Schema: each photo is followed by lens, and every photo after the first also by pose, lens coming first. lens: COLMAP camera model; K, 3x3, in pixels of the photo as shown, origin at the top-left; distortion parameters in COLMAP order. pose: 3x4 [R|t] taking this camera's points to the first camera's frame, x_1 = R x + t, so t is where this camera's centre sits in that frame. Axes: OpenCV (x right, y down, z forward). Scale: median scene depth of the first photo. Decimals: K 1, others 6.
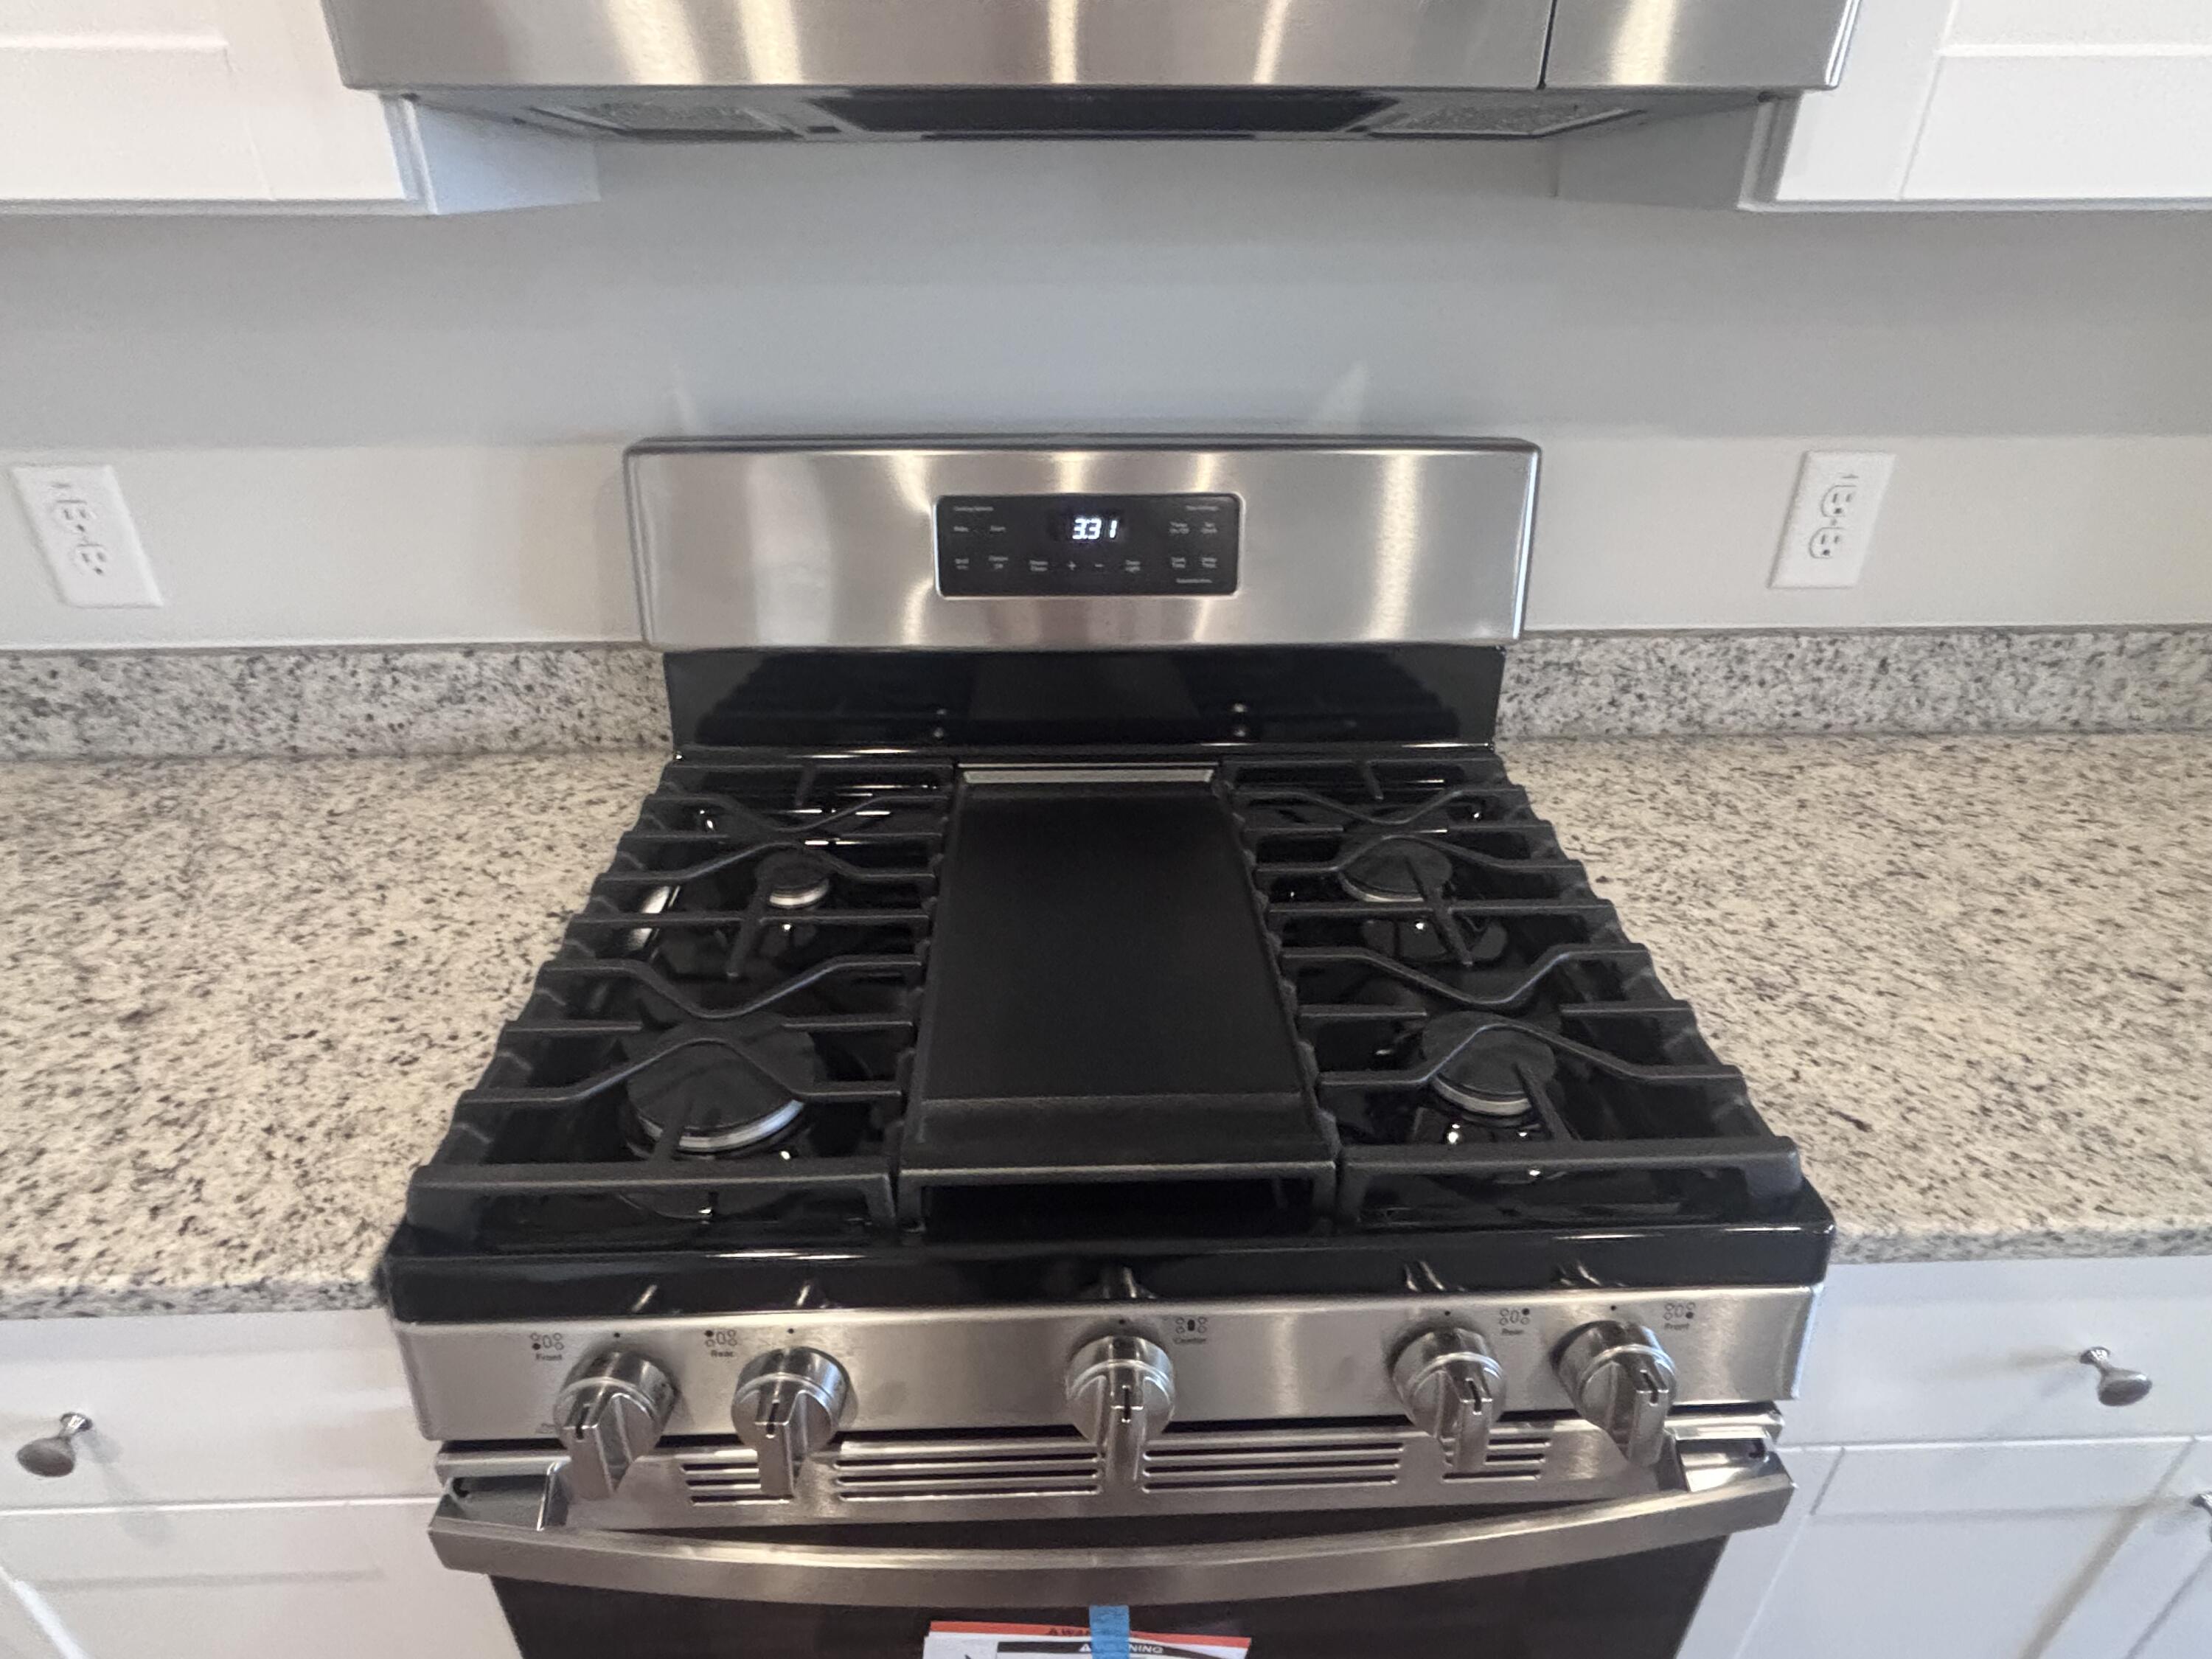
lens RADIAL K [[1182.1, 0, 1096.9], [0, 1182.1, 827.9], [0, 0, 1]] dist [-0.011763, -0.000040]
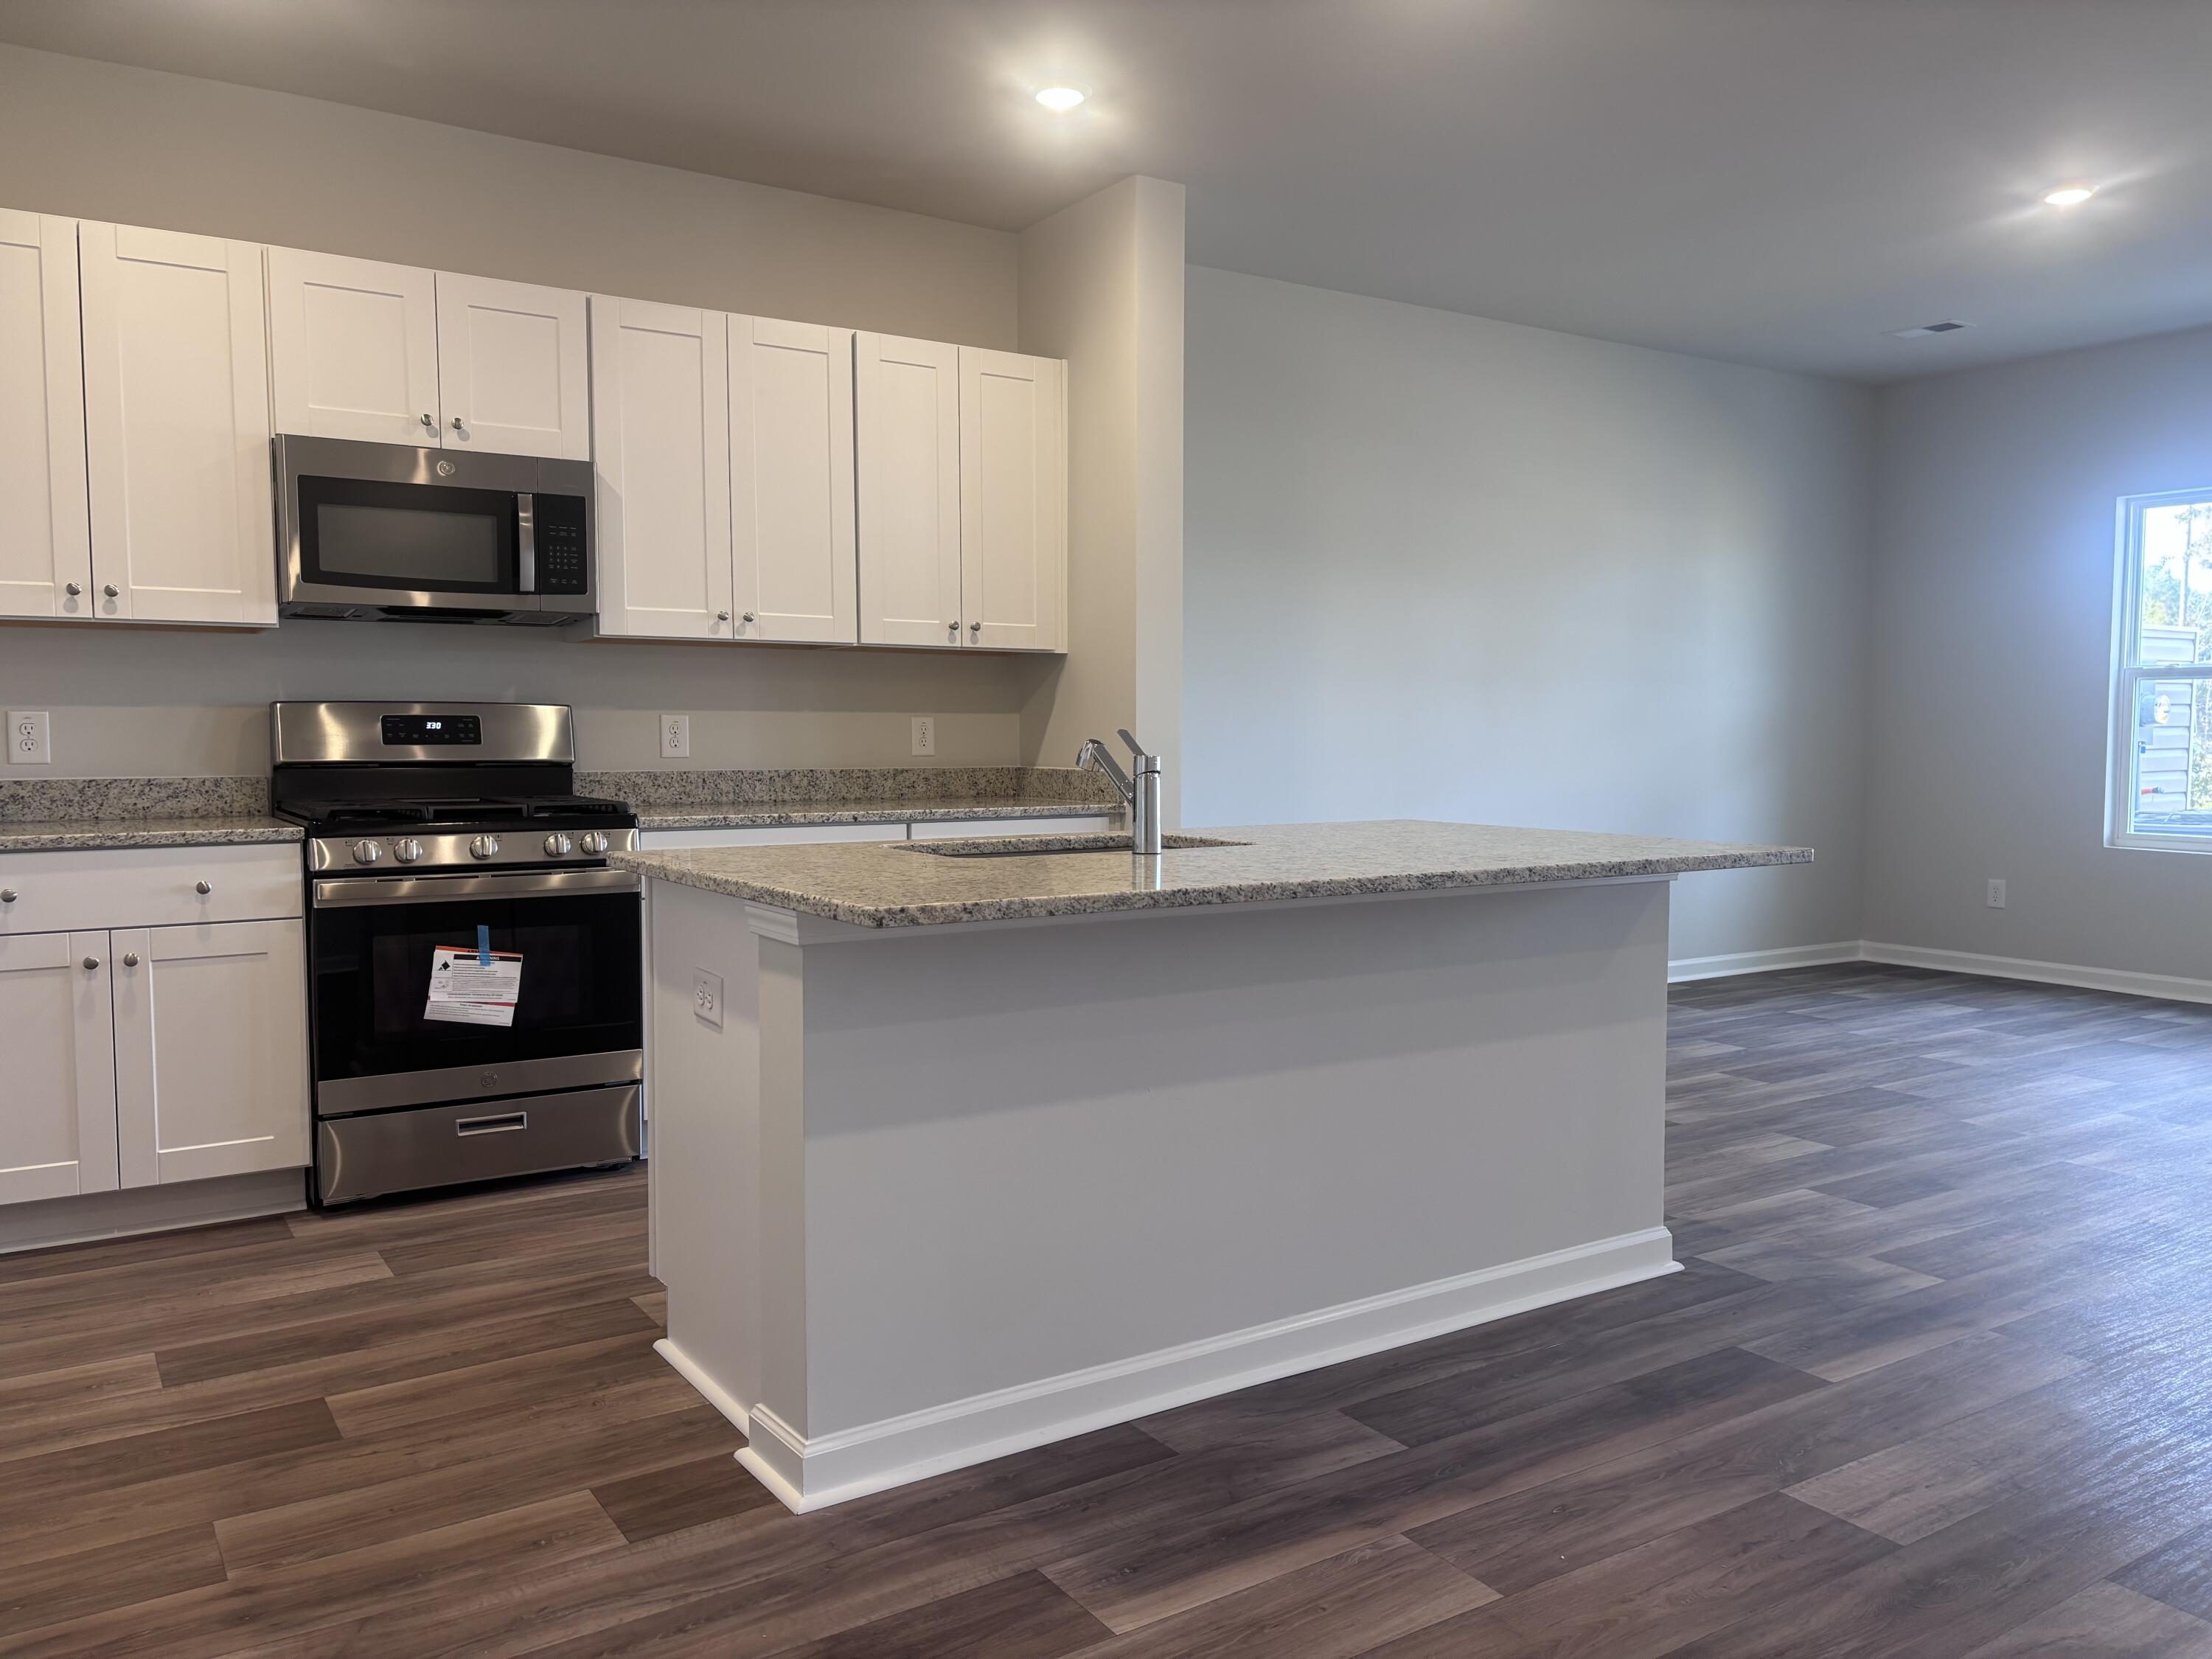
lens RADIAL K [[1664.4, 0, 1108.5], [0, 1664.4, 834.5], [0, 0, 1]] dist [0.004445, -0.000027]
pose [[0.856736, -0.031429, 0.514796, -0.673143], [0.251050, 0.897324, -0.363021, 1.853770], [-0.450530, 0.440252, 0.776660, -2.821295]]
